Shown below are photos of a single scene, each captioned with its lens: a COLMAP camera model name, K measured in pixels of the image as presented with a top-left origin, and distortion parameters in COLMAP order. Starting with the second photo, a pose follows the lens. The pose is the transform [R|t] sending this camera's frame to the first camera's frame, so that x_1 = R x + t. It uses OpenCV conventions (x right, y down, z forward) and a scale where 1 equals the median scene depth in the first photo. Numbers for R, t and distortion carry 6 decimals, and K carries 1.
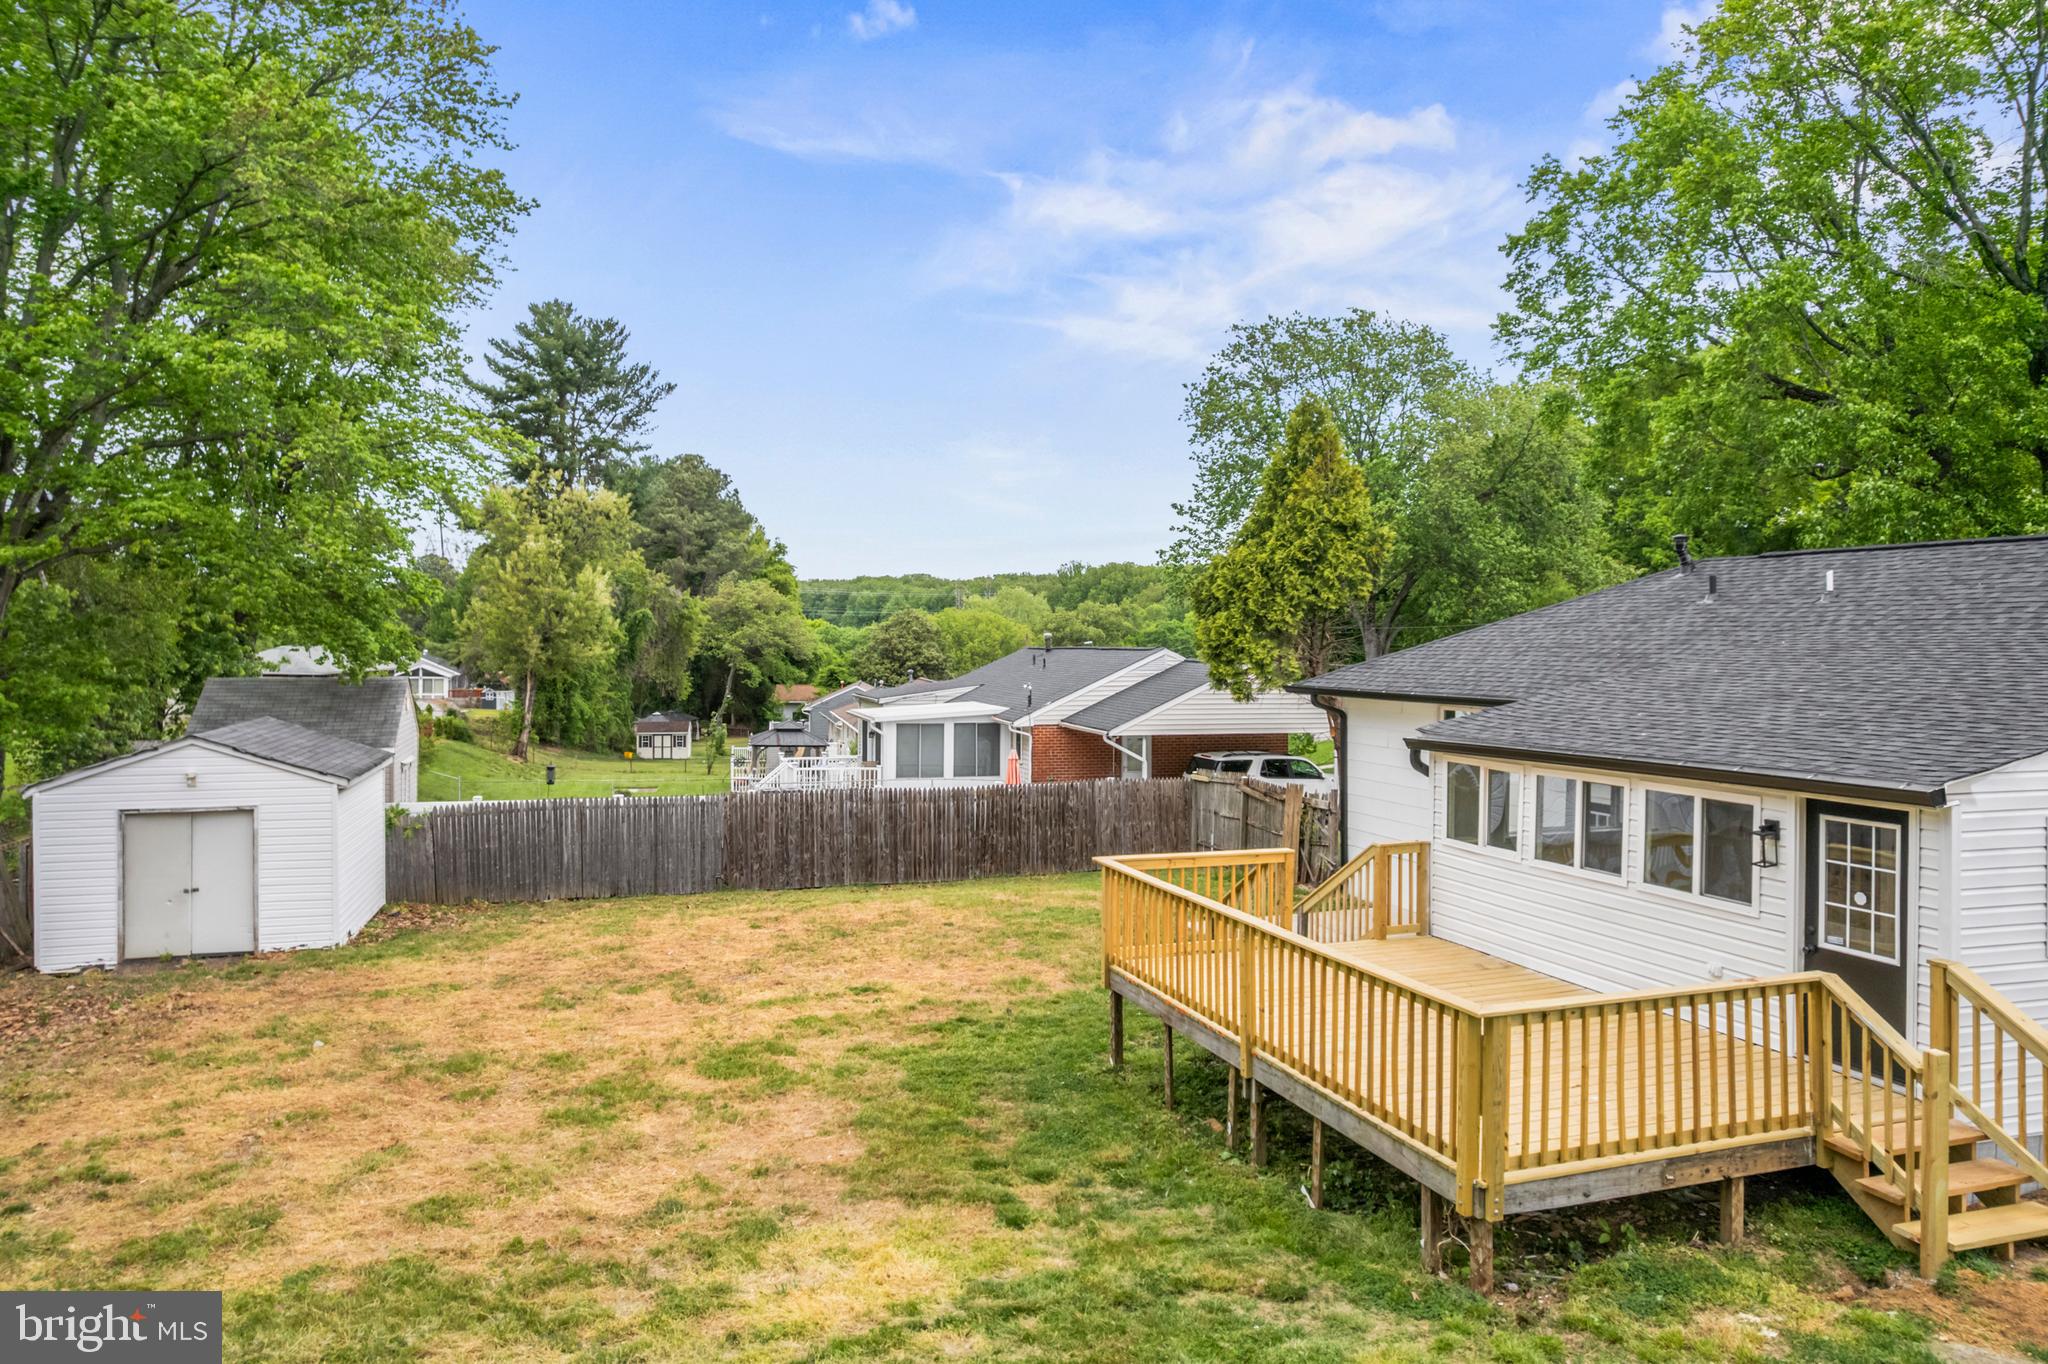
lens RADIAL K [[1362.9, 0, 1021.8], [0, 1362.9, 631.0], [0, 0, 1]] dist [-0.077425, 0.081350]
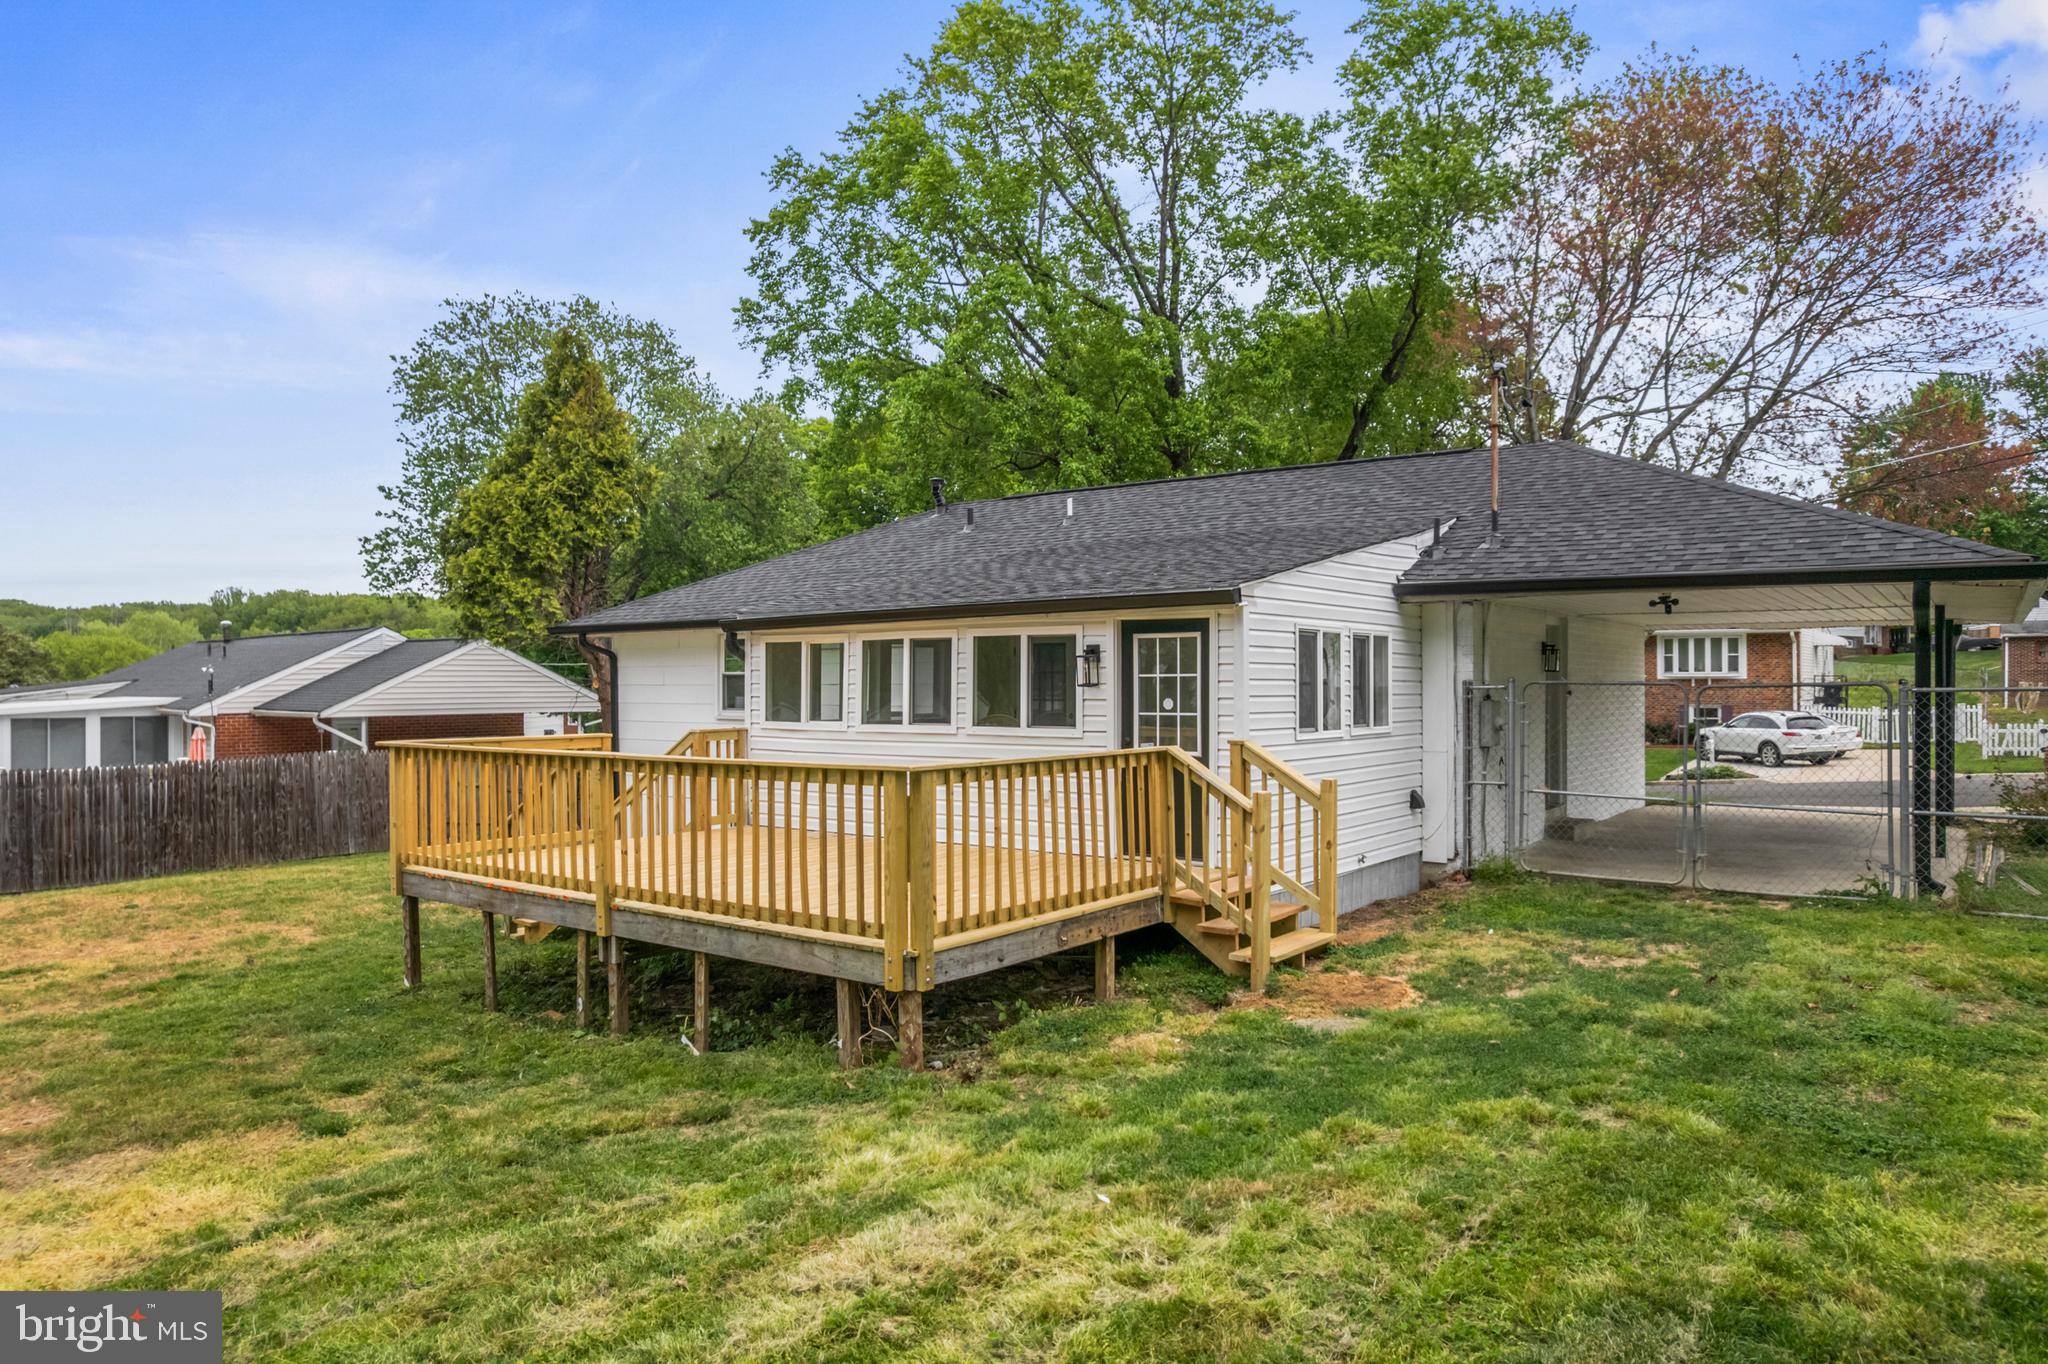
lens RADIAL K [[1328.7, 0, 1024.0], [0, 1328.7, 682.0], [0, 0, 1]] dist [-0.052155, 0.052011]
pose [[0.834119, -0.011134, 0.551472, -0.073386], [0.007557, 0.999933, 0.008758, 0.150449], [-0.551532, -0.003138, 0.834148, 0.126641]]
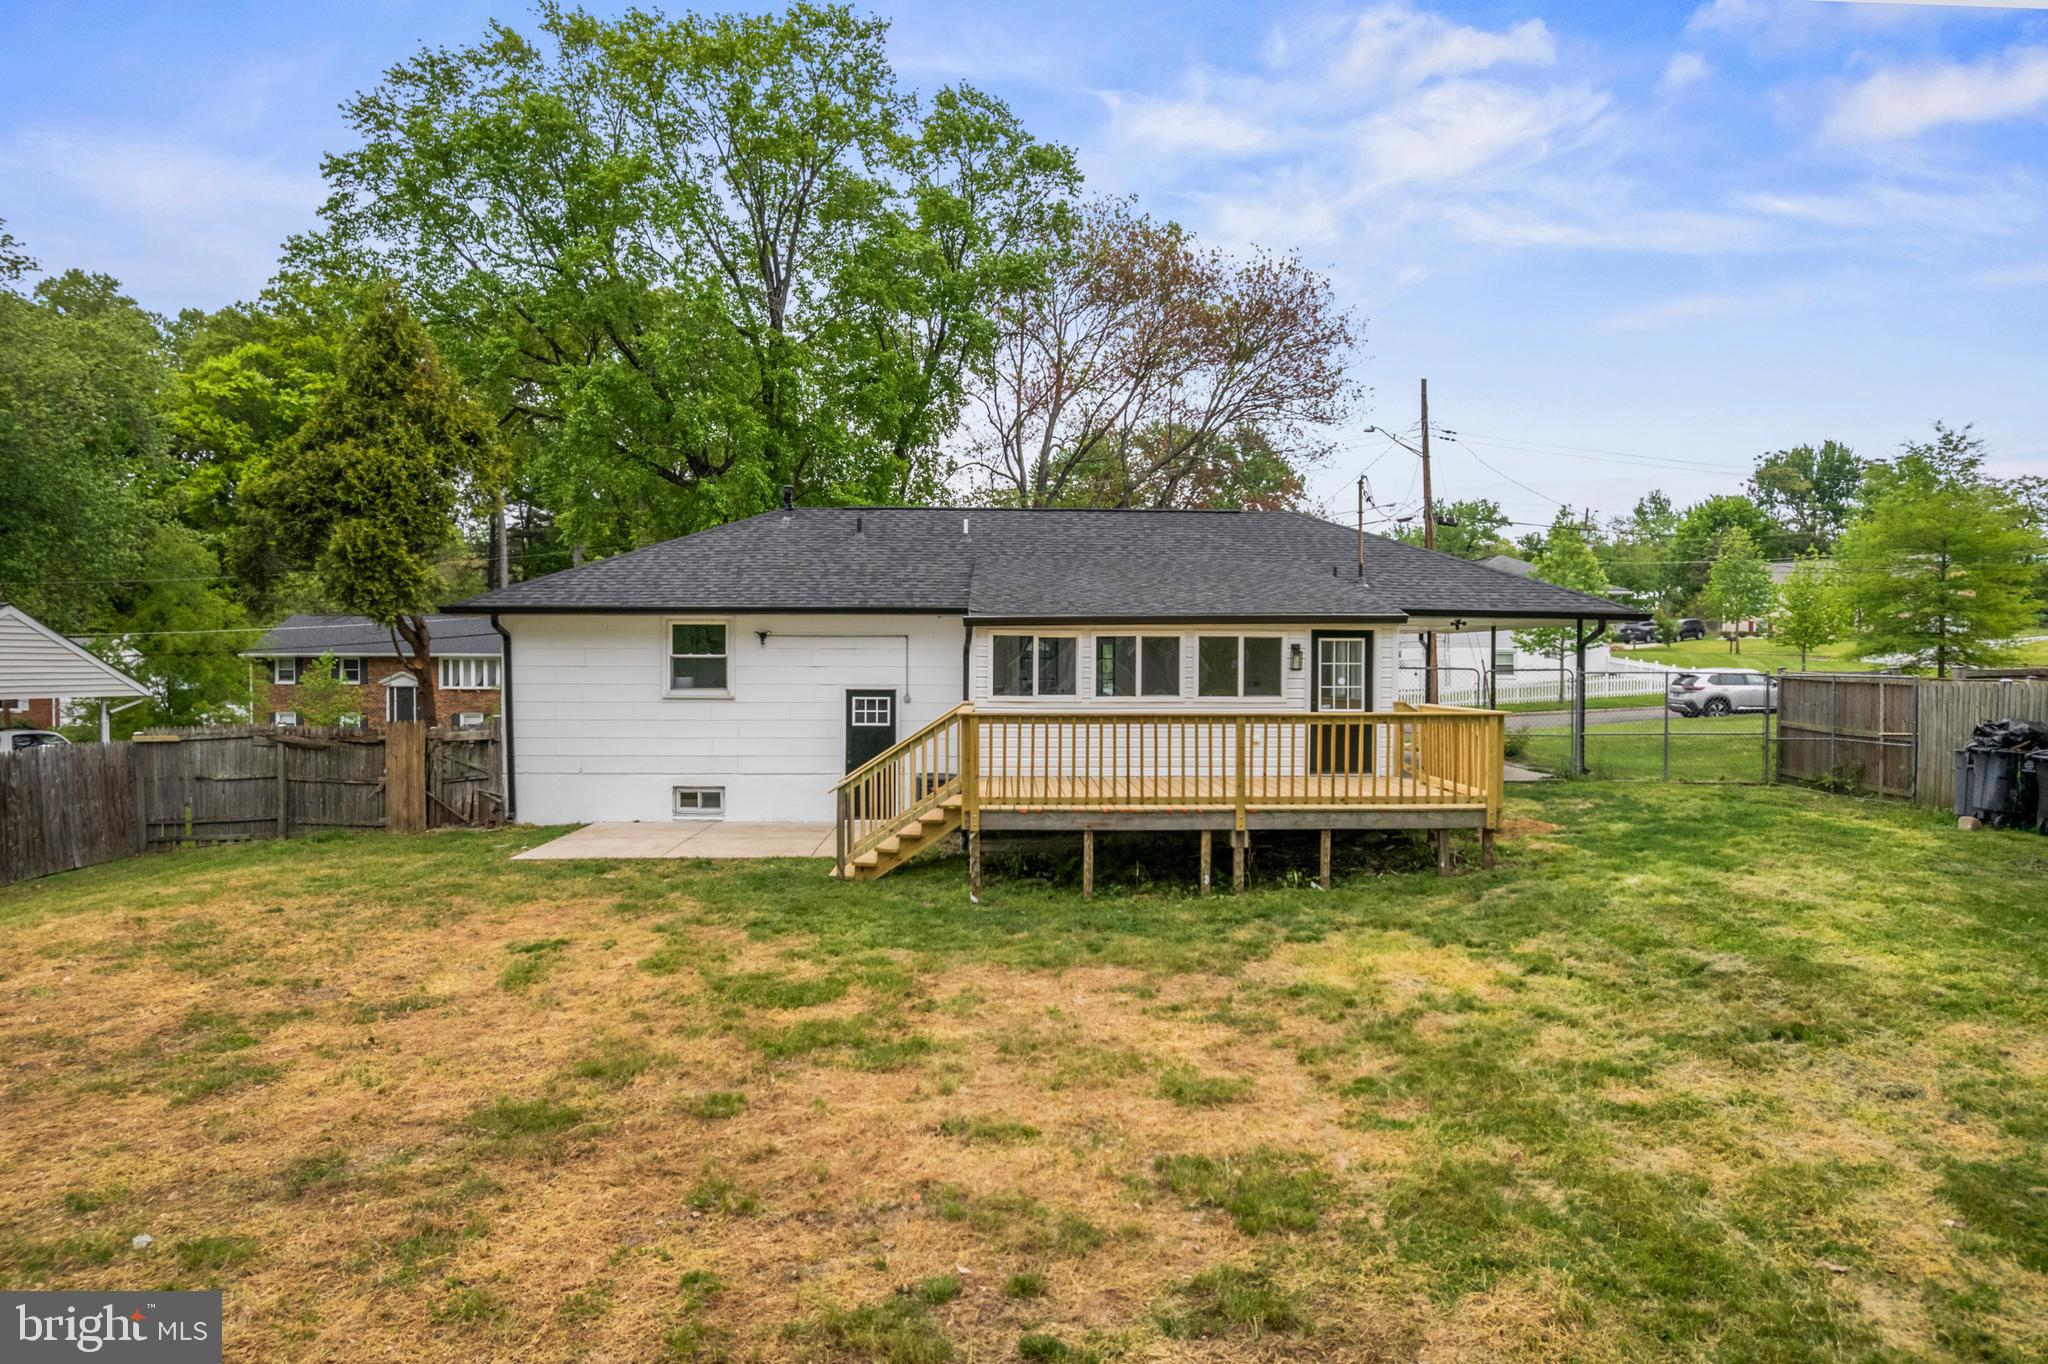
lens RADIAL K [[1336.5, 0, 1014.3], [0, 1336.5, 712.7], [0, 0, 1]] dist [-0.037711, 0.000460]
pose [[0.294675, -0.040772, 0.954727, -1.125599], [-0.005976, 0.998991, 0.044507, 0.144748], [-0.955579, -0.018821, 0.294134, 0.782296]]
